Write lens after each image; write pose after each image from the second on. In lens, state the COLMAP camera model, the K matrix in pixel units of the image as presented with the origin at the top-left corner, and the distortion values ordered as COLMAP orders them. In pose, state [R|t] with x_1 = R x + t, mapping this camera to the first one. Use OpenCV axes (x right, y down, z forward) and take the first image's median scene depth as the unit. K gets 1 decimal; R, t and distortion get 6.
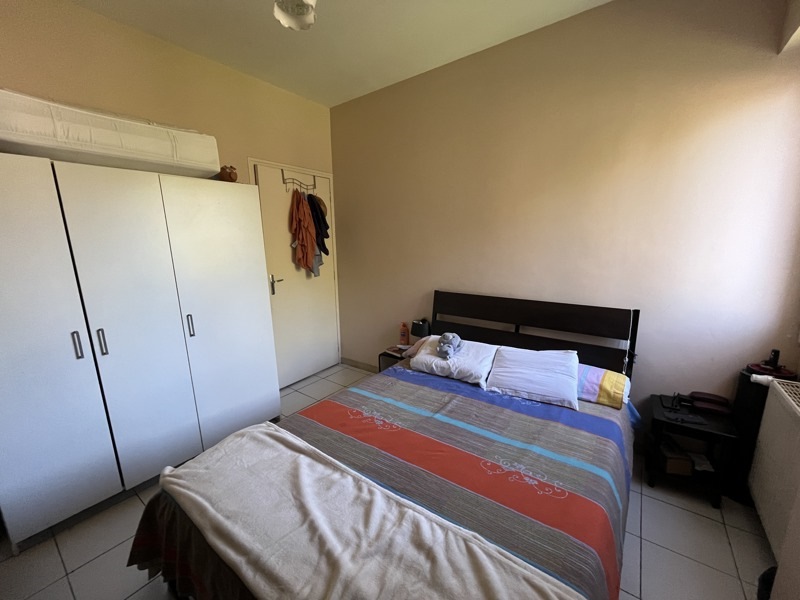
lens RADIAL K [[321.9, 0, 398.0], [0, 321.9, 303.4], [0, 0, 1]] dist [0.000413, -0.000046]
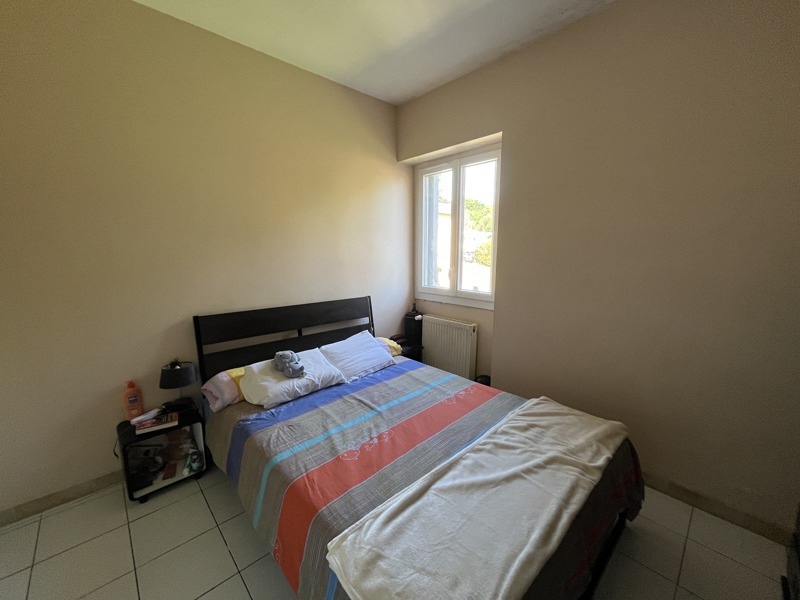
lens RADIAL K [[321.9, 0, 398.0], [0, 321.9, 303.4], [0, 0, 1]] dist [0.000413, -0.000046]
pose [[0.178586, -0.148198, 0.972699, -0.814106], [0.186431, 0.975780, 0.114439, -0.105923], [-0.966101, 0.160904, 0.201889, 0.612834]]
